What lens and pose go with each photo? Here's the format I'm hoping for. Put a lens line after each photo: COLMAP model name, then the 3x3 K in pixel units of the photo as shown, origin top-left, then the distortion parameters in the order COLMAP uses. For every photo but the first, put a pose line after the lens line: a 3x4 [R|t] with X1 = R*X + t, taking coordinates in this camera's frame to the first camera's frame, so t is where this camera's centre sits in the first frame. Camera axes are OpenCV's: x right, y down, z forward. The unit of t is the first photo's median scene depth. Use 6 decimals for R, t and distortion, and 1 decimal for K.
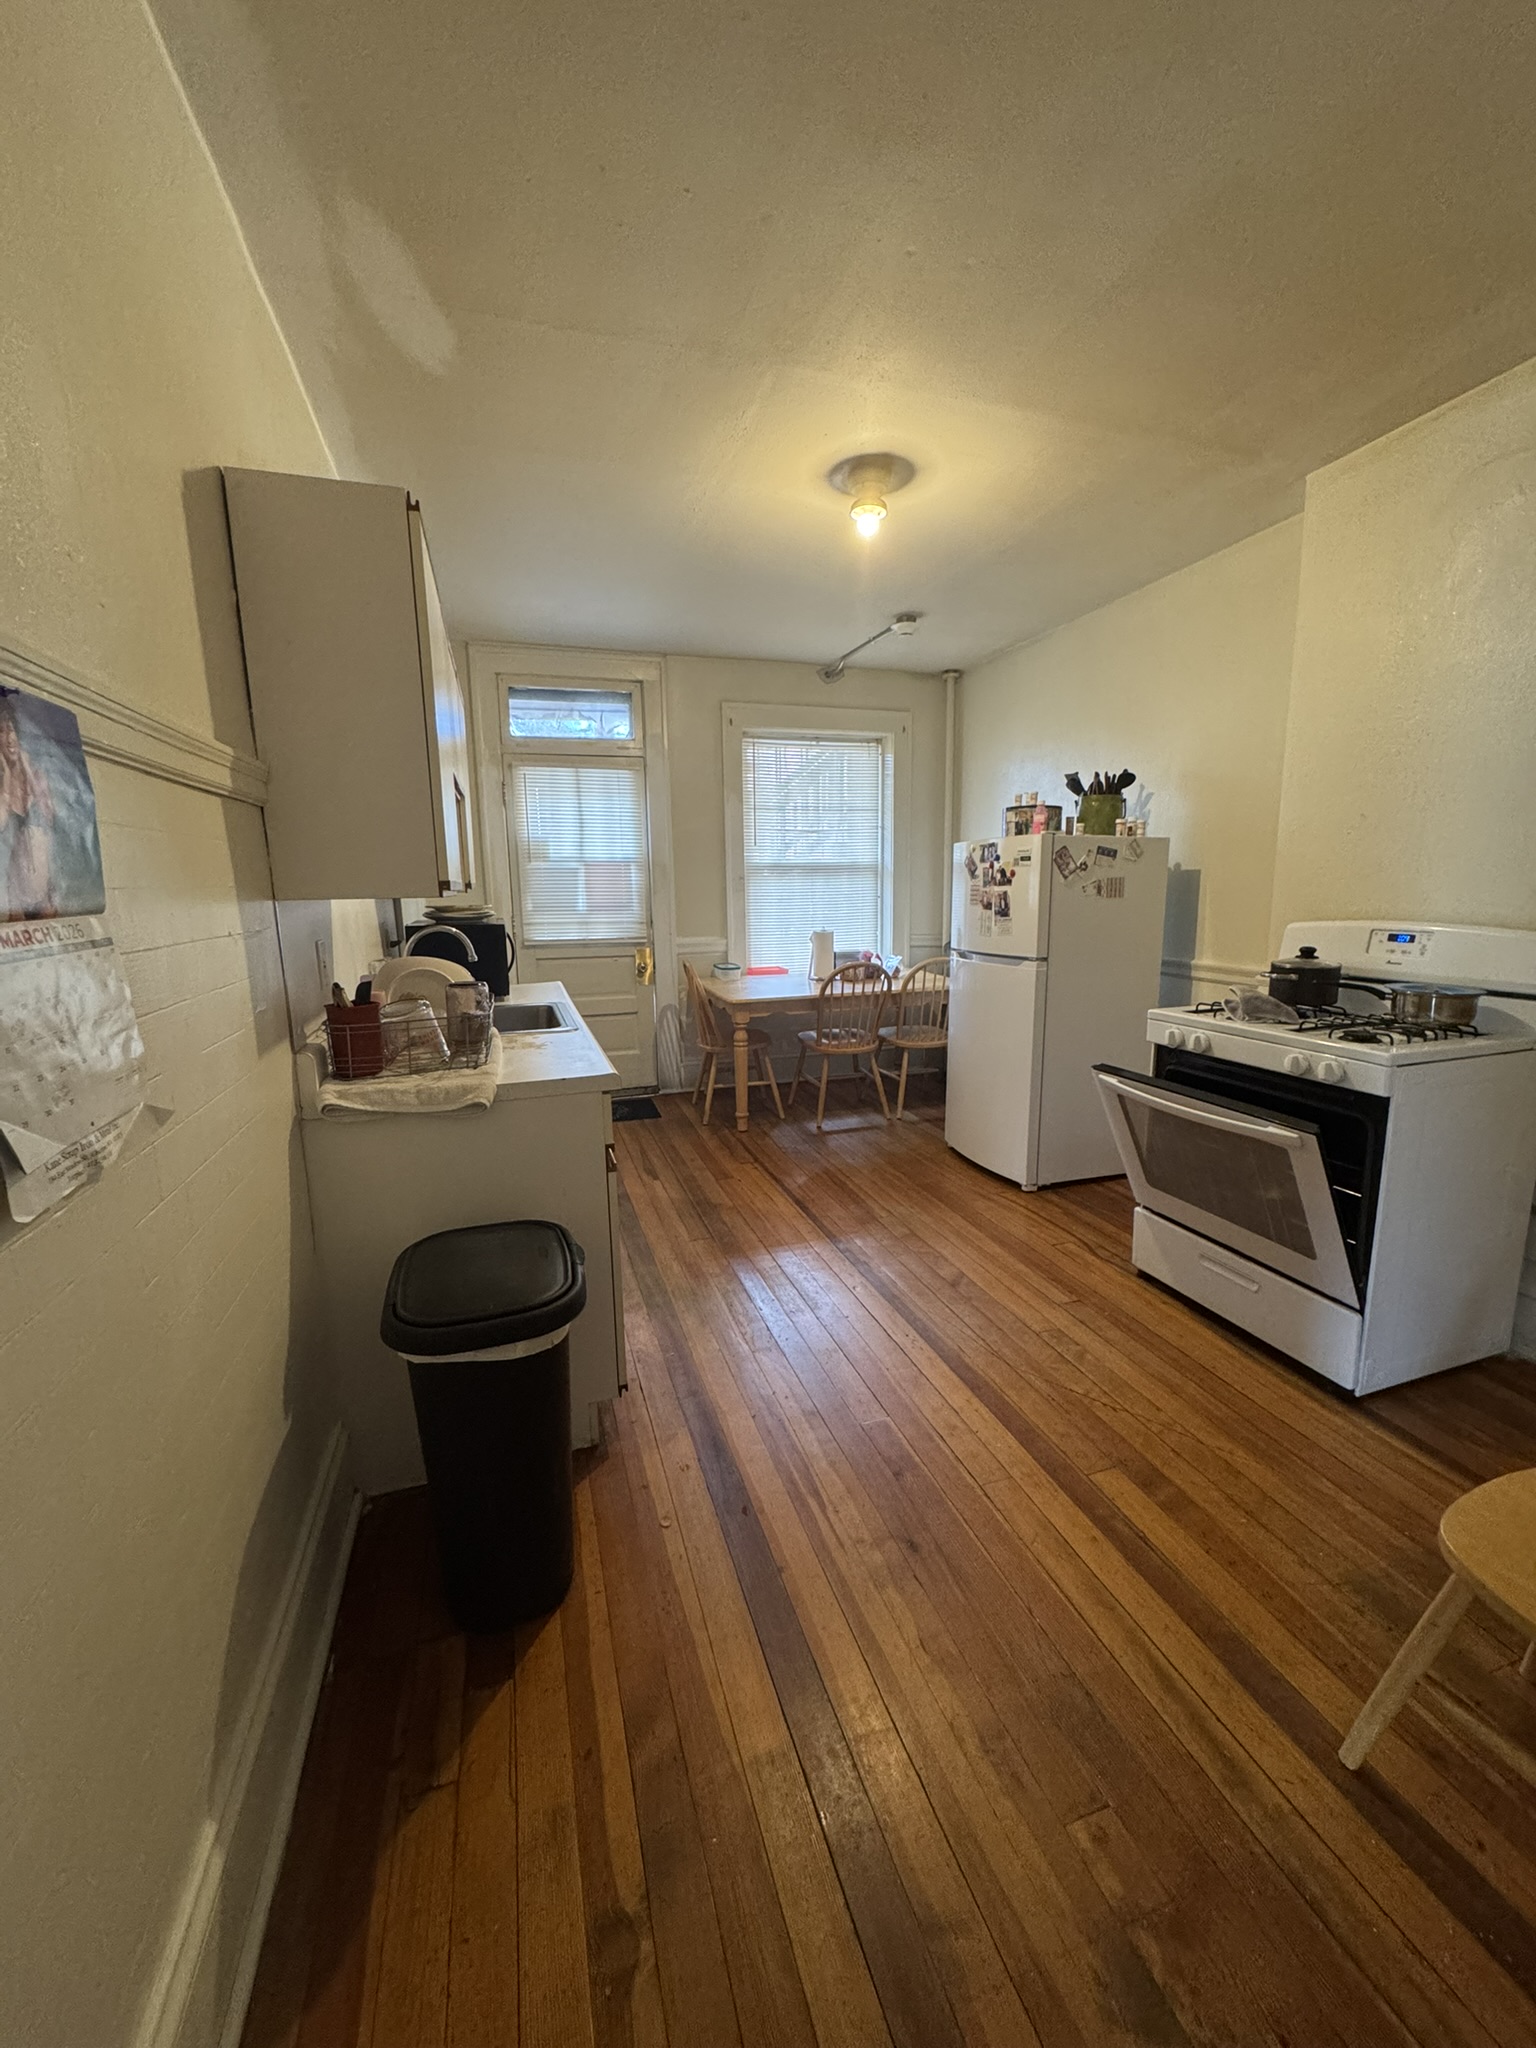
lens RADIAL K [[815.1, 0, 768.5], [0, 815.1, 1025.5], [0, 0, 1]] dist [-0.002796, 0.000090]
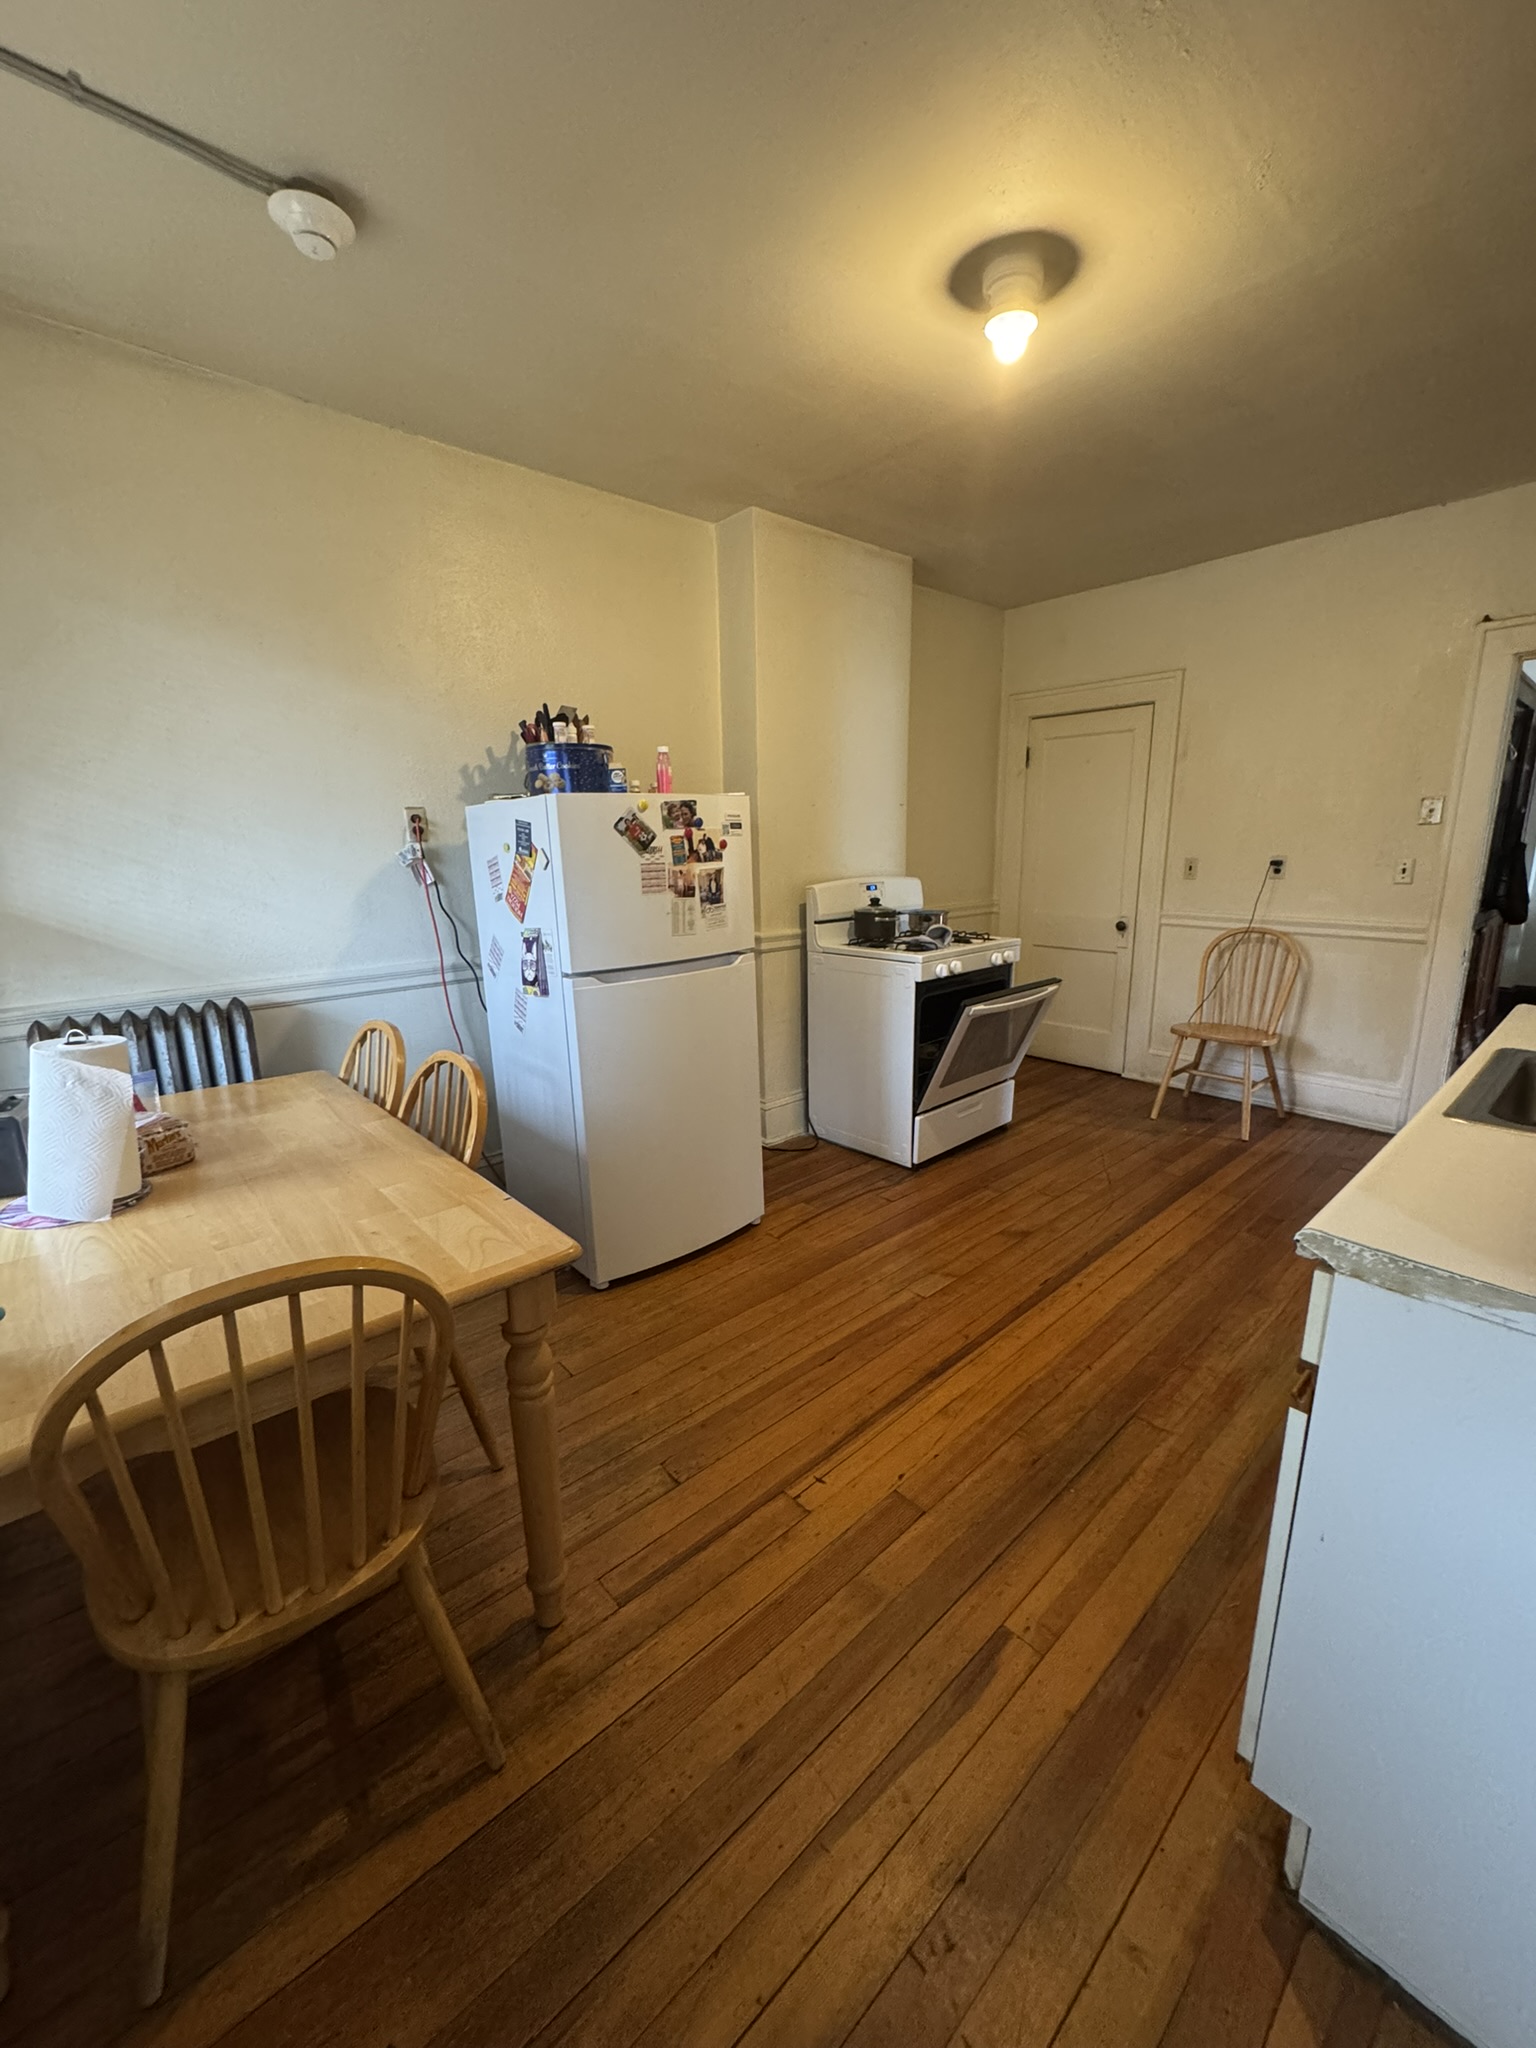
lens RADIAL K [[815.1, 0, 767.9], [0, 815.1, 1027.3], [0, 0, 1]] dist [-0.002796, 0.000090]
pose [[-0.411674, -0.185265, 0.892301, -0.406820], [0.178613, 0.943727, 0.278348, -0.222121], [-0.893656, 0.273965, -0.355417, 1.234182]]
